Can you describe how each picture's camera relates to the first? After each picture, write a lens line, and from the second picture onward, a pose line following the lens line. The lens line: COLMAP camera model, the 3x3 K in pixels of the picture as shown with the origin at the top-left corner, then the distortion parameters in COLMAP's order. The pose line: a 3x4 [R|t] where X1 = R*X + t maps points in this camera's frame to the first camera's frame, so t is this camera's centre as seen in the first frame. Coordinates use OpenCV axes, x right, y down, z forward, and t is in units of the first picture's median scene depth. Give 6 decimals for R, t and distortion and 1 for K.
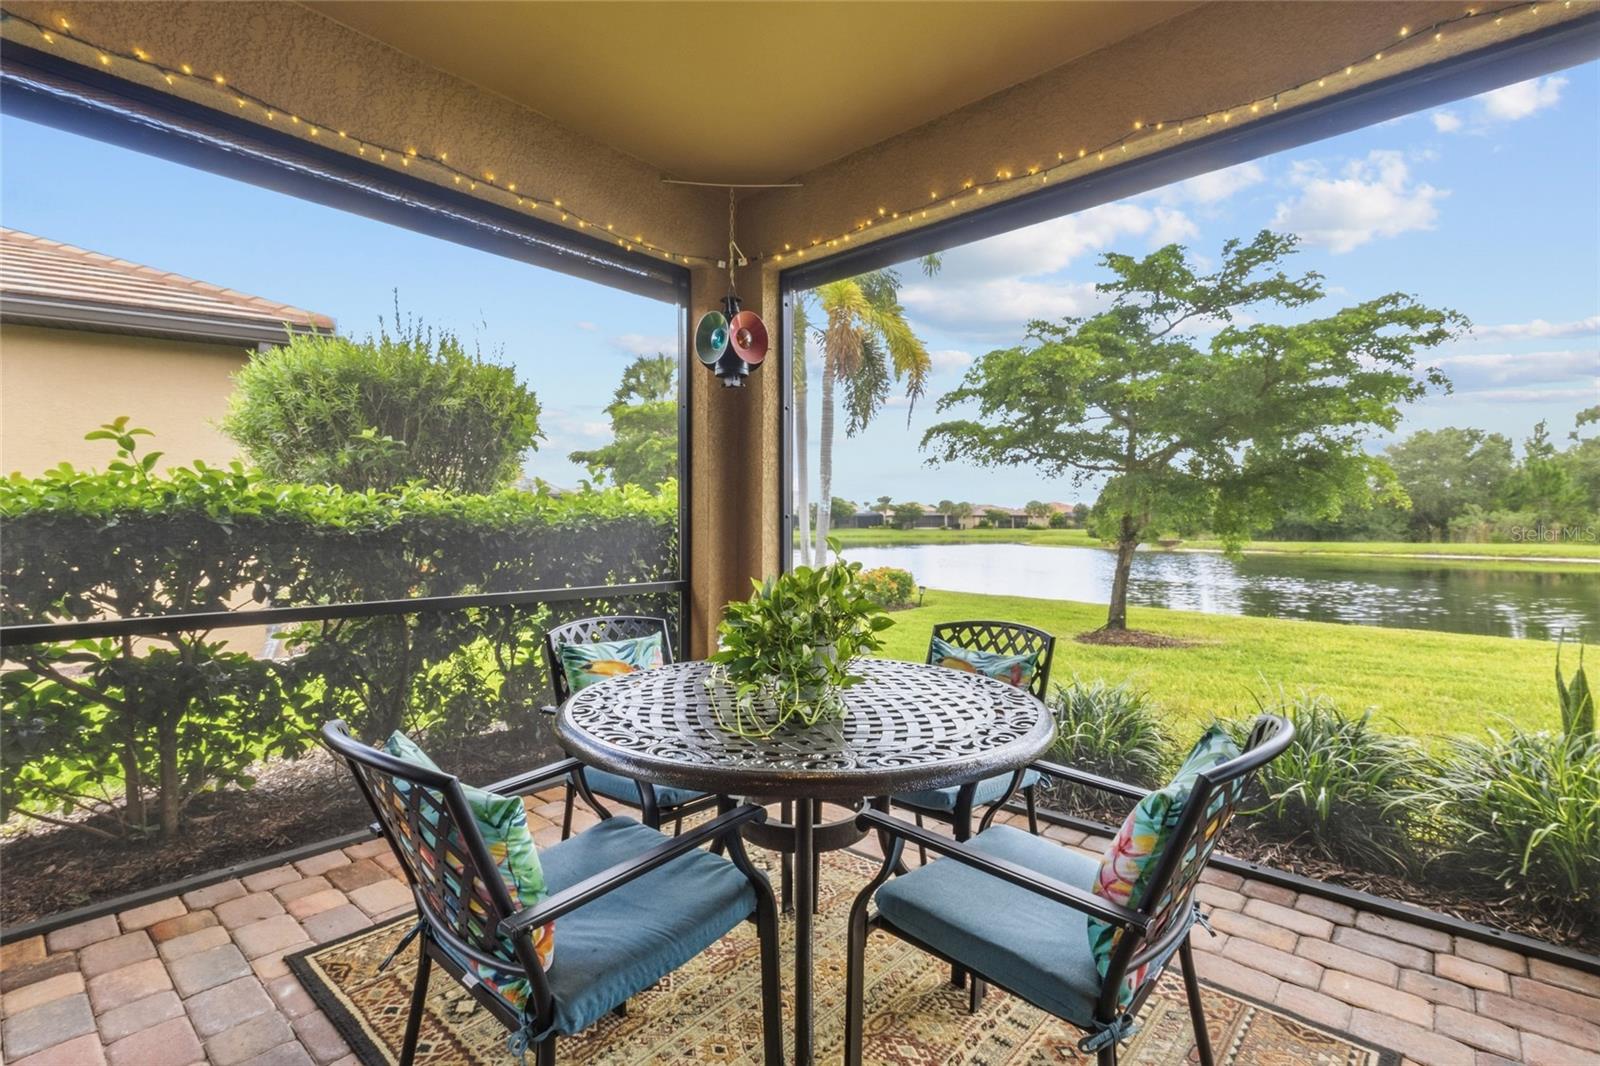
lens RADIAL K [[742.0, 0, 799.0], [0, 742.0, 527.8], [0, 0, 1]] dist [0.001766, 0.001289]
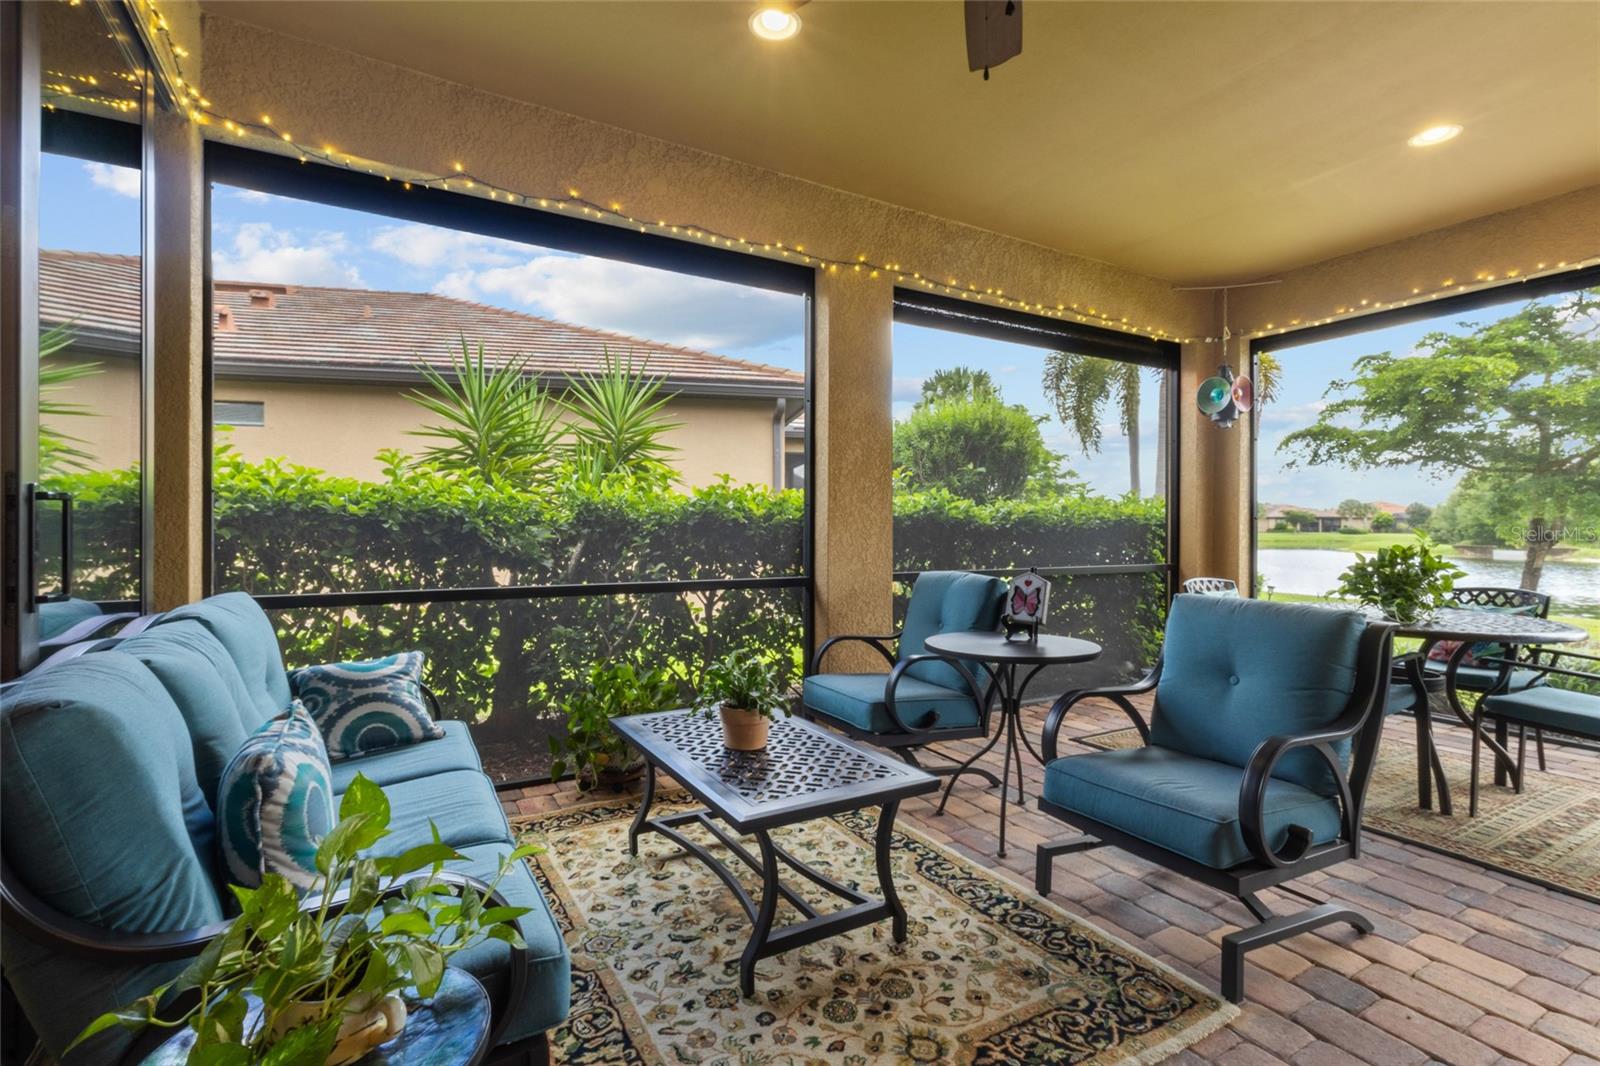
lens RADIAL K [[742.0, 0, 799.0], [0, 742.0, 527.8], [0, 0, 1]] dist [0.001766, 0.001289]
pose [[0.946344, 0.002568, -0.323151, -0.145345], [-0.003636, 0.999990, -0.002700, 0.003302], [0.323141, 0.003730, 0.946344, -0.221259]]
